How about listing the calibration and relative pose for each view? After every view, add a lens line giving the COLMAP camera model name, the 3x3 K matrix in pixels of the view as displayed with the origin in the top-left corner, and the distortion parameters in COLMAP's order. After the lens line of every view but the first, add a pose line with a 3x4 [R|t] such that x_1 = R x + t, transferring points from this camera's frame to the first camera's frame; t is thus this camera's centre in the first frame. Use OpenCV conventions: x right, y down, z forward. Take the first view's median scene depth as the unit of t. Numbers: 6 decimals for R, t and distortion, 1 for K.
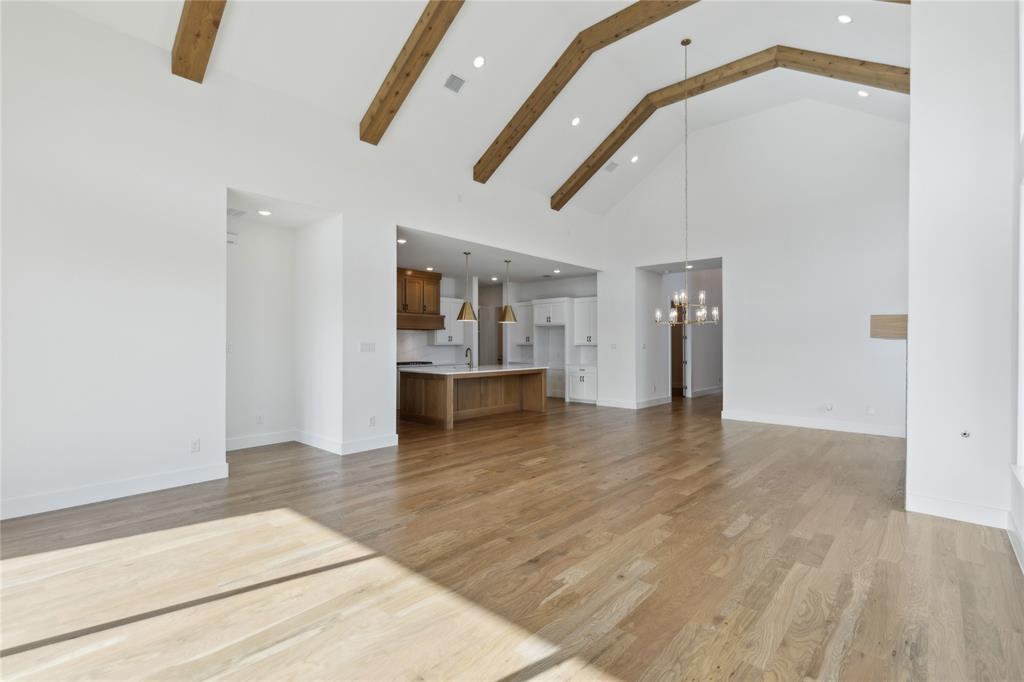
lens RADIAL K [[471.7, 0, 512.0], [0, 471.7, 341.0], [0, 0, 1]] dist [0.004177, 0.000780]
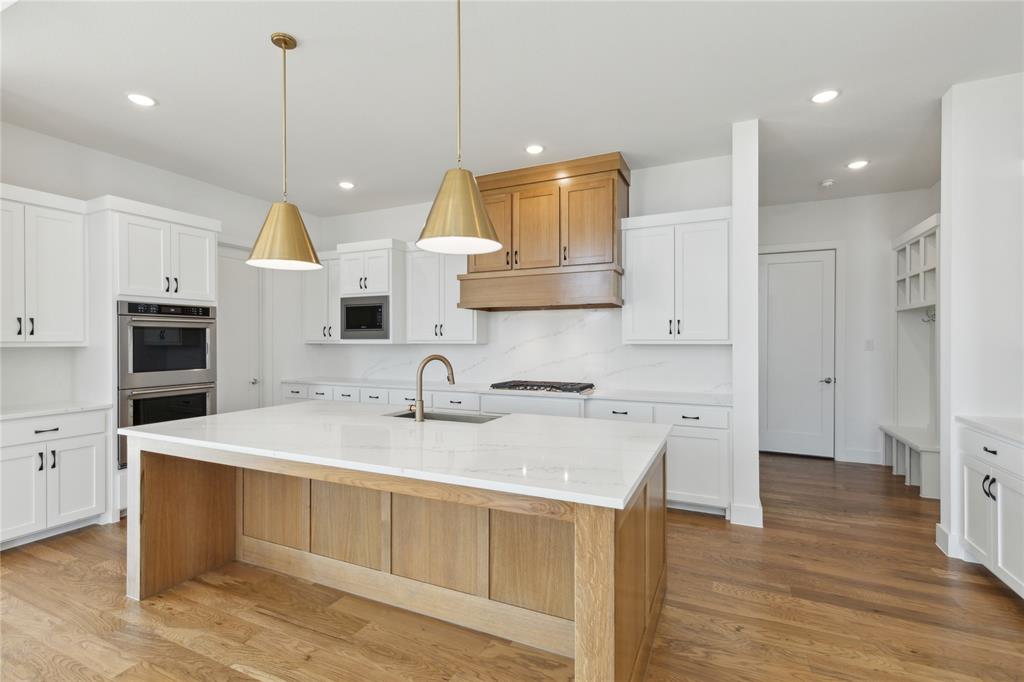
lens RADIAL K [[471.7, 0, 512.0], [0, 471.7, 341.0], [0, 0, 1]] dist [0.004177, 0.000780]
pose [[0.284587, -0.001837, -0.958649, 0.188064], [0.006489, 0.999979, 0.000010, 0.005403], [0.958628, -0.006223, 0.284593, 0.835059]]
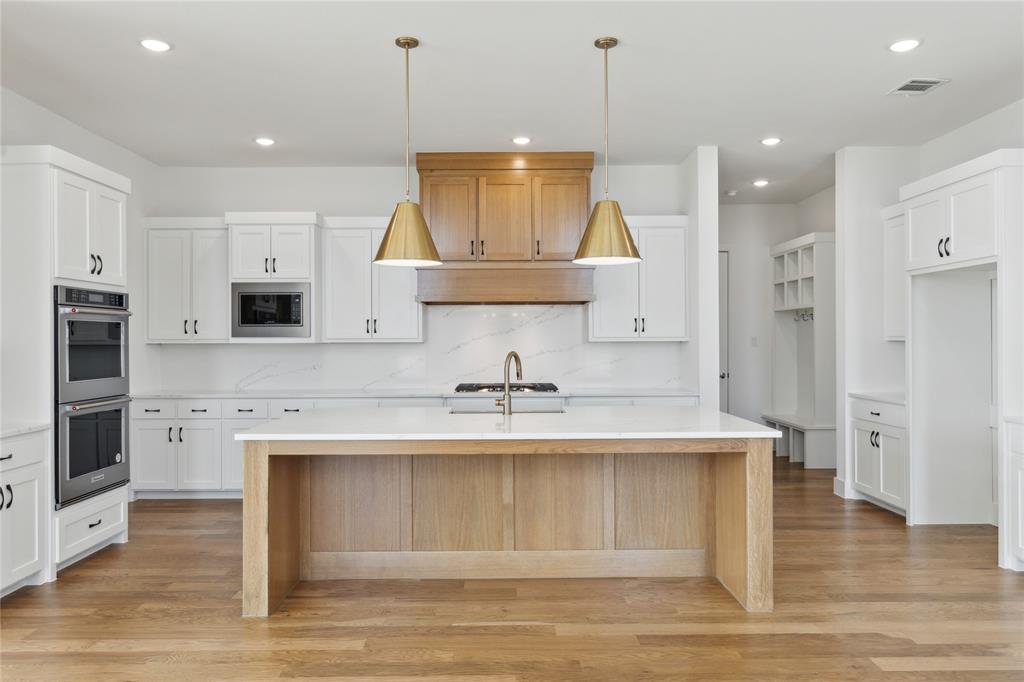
lens RADIAL K [[708.5, 0, 512.0], [0, 708.5, 341.0], [0, 0, 1]] dist [0.000512, 0.000588]
pose [[0.675835, -0.003367, -0.737045, 0.229407], [0.009208, 0.999950, 0.003876, 0.005244], [0.736995, -0.009406, 0.675832, 0.584221]]
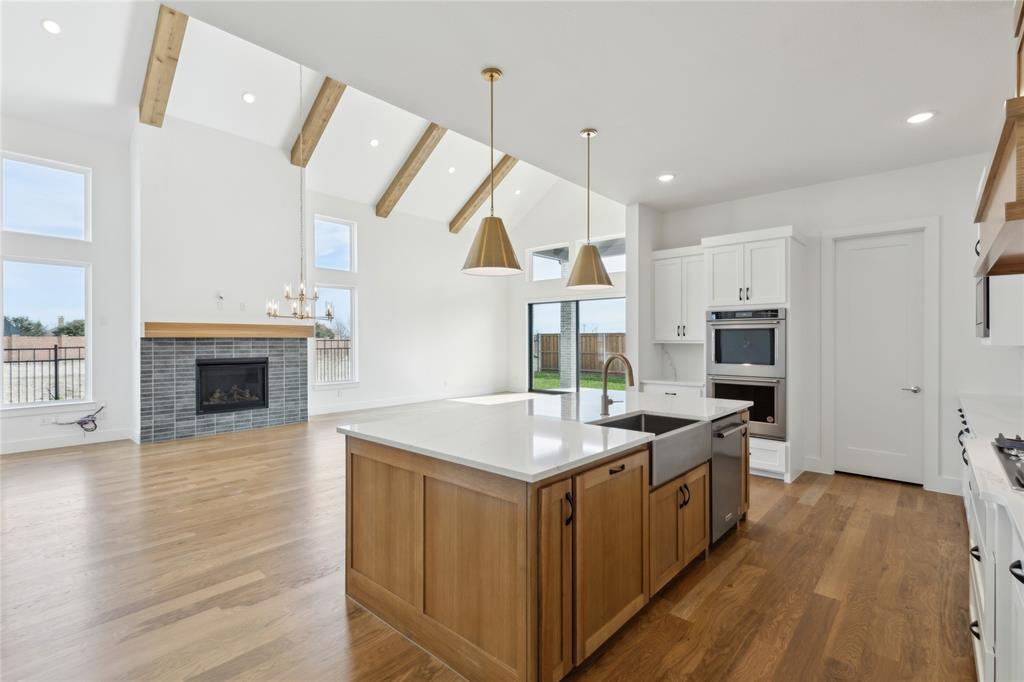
lens RADIAL K [[471.7, 0, 512.0], [0, 471.7, 341.0], [0, 0, 1]] dist [0.004177, 0.000780]
pose [[-0.999989, 0.002339, -0.003998, -0.018055], [0.002330, 0.999995, 0.002340, 0.003110], [0.004004, 0.002331, -0.999989, 1.138788]]
